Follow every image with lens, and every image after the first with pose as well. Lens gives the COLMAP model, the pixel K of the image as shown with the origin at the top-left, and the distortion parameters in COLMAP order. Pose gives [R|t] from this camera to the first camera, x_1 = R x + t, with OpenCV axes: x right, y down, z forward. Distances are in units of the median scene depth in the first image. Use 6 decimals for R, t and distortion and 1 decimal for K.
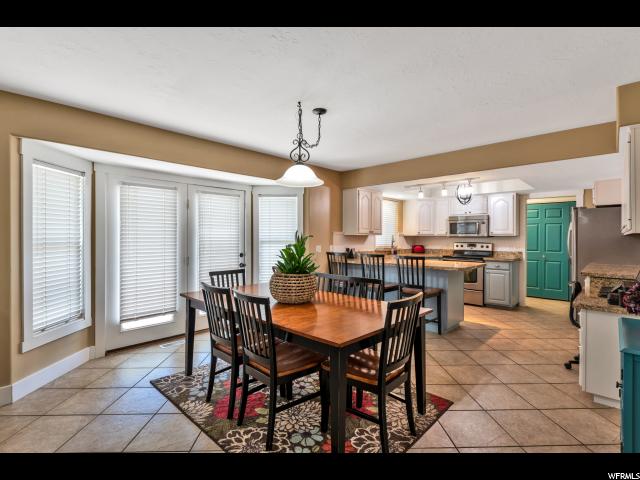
lens RADIAL K [[312.4, 0, 320.0], [0, 312.4, 240.0], [0, 0, 1]] dist [-0.000289, -0.000088]
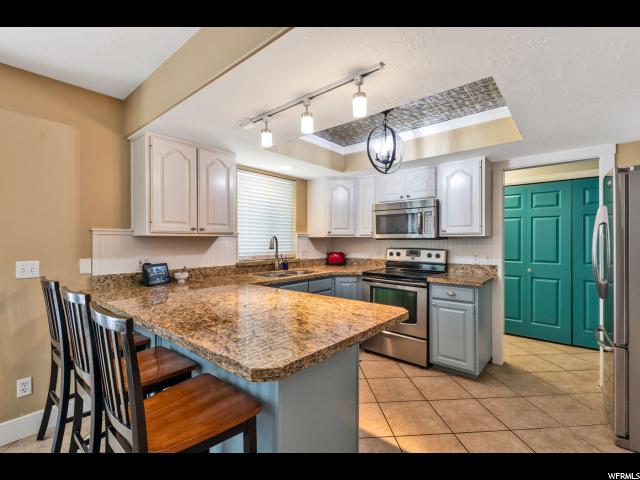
lens RADIAL K [[300.7, 0, 320.0], [0, 300.7, 240.0], [0, 0, 1]] dist [-0.000343, 0.000049]
pose [[0.998409, -0.003453, 0.056277, 0.298314], [0.003922, 0.999958, -0.008224, -0.004124], [-0.056246, 0.008431, 0.998381, 0.475071]]
